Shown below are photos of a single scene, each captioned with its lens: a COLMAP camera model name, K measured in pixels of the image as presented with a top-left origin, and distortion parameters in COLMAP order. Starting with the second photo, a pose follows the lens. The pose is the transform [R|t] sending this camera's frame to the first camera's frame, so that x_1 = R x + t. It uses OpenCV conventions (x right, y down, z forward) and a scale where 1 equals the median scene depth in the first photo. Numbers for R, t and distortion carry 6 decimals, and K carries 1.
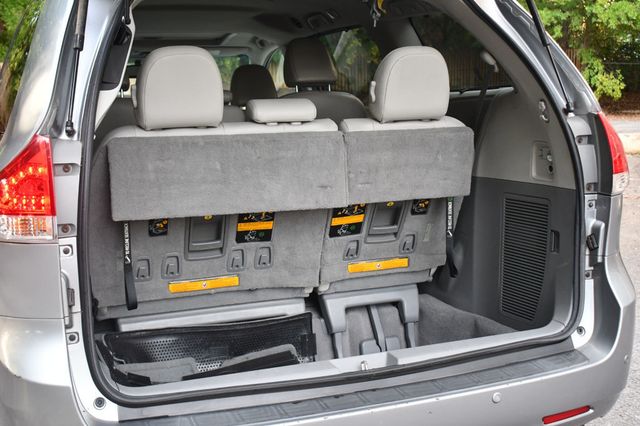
lens RADIAL K [[877.5, 0, 320.0], [0, 877.5, 213.0], [0, 0, 1]] dist [-0.050849, -0.039185]
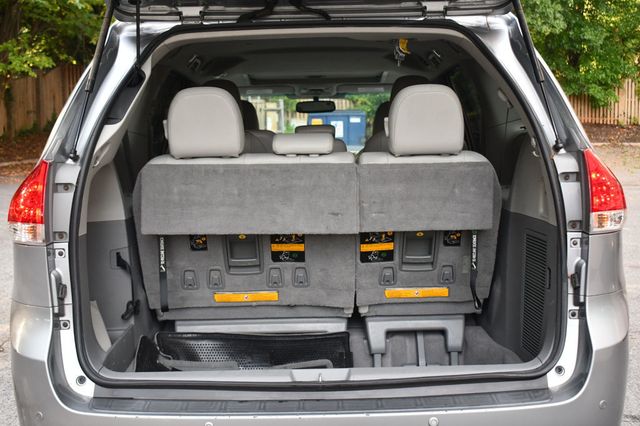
lens RADIAL K [[877.5, 0, 320.0], [0, 877.5, 213.0], [0, 0, 1]] dist [-0.050849, -0.039185]
pose [[0.932823, 0.041445, -0.357944, 0.383984], [-0.055100, 0.998087, -0.028030, 0.000403], [0.356097, 0.045869, 0.933322, -0.022090]]
